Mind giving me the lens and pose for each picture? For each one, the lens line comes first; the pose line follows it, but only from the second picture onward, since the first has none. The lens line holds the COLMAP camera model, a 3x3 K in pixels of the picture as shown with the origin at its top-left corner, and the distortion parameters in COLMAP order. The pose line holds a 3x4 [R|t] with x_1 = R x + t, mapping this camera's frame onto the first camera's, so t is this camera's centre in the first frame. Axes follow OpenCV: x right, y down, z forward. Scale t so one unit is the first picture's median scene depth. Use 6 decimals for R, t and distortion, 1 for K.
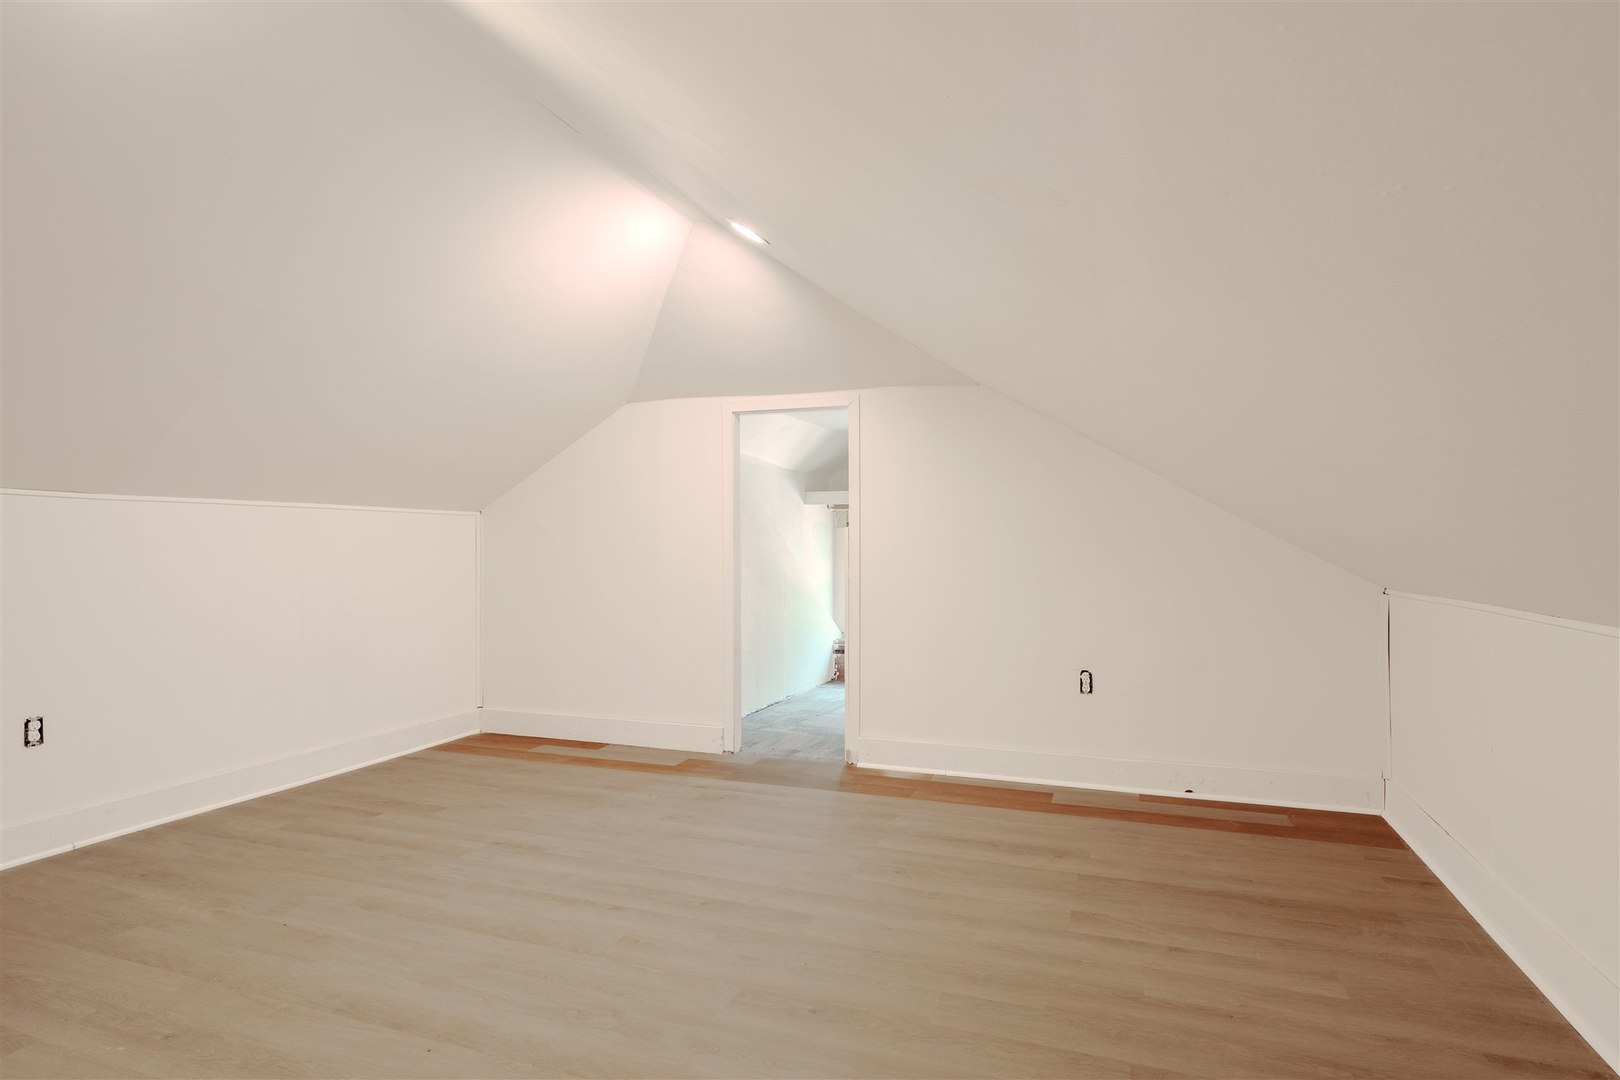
lens RADIAL K [[826.7, 0, 811.3], [0, 826.7, 541.8], [0, 0, 1]] dist [-0.001874, -0.001001]
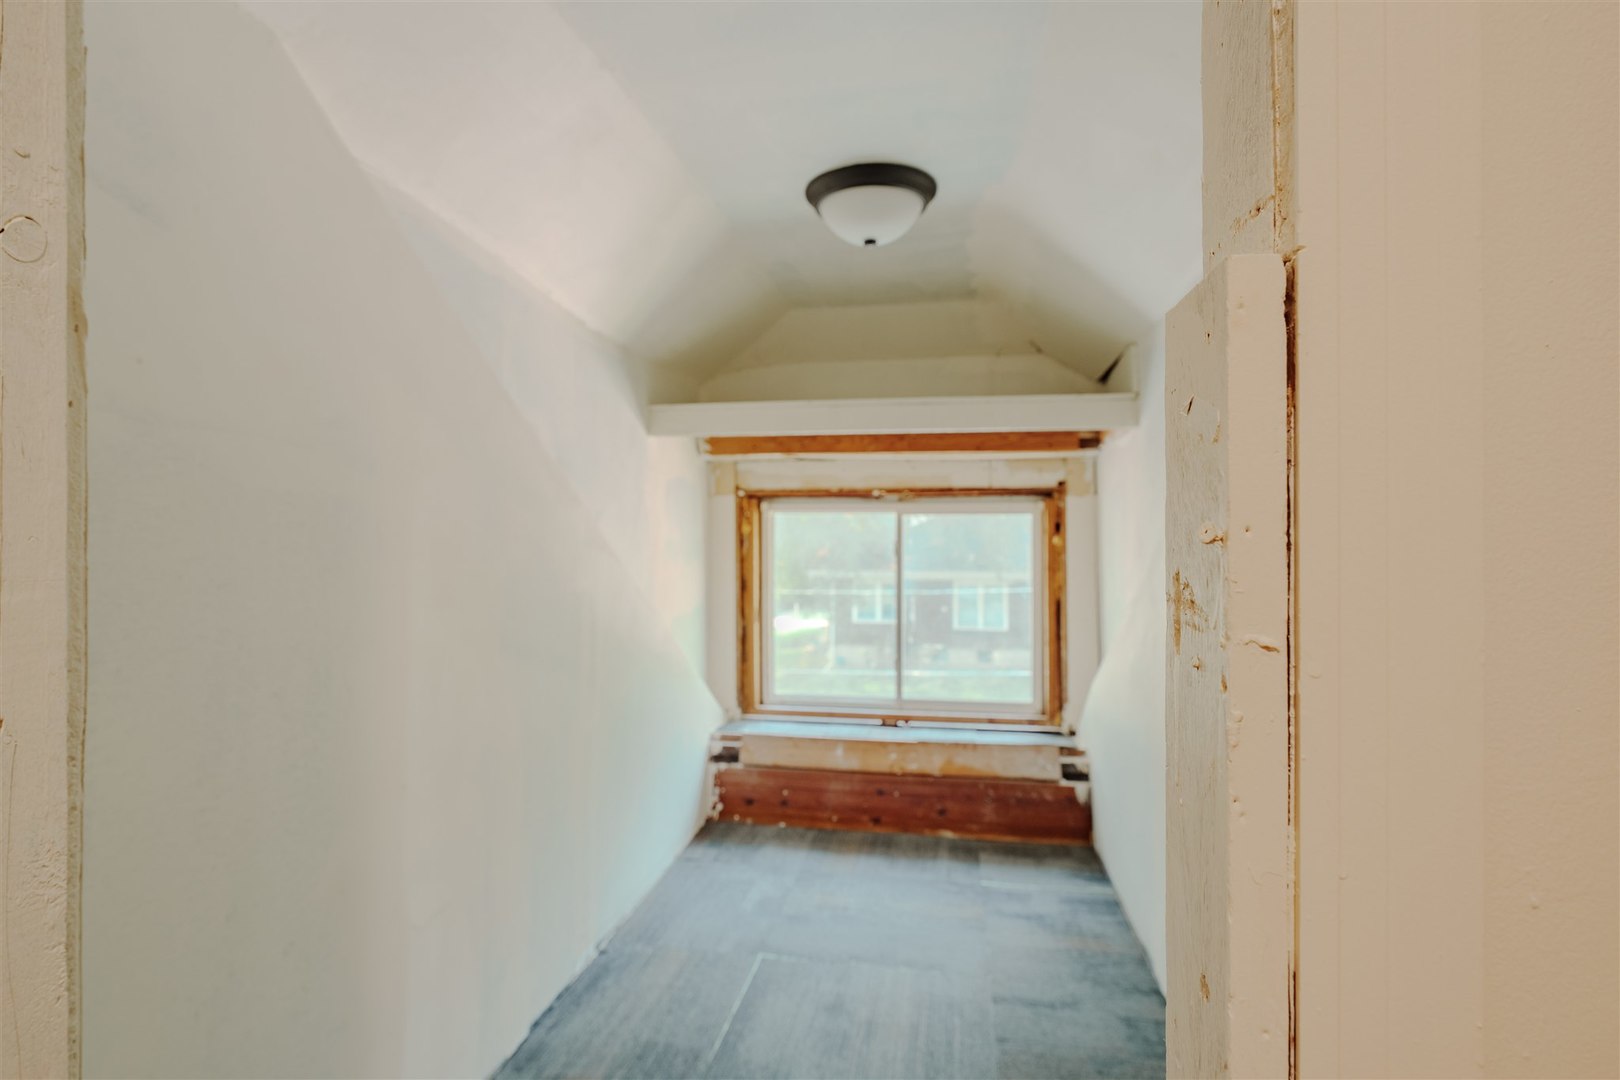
lens RADIAL K [[826.7, 0, 809.1], [0, 826.7, 535.4], [0, 0, 1]] dist [-0.001874, -0.001001]
pose [[0.980228, -0.007914, 0.197711, -0.010415], [0.006537, 0.999950, 0.007616, 0.002716], [-0.197761, -0.006173, 0.980231, 0.530600]]
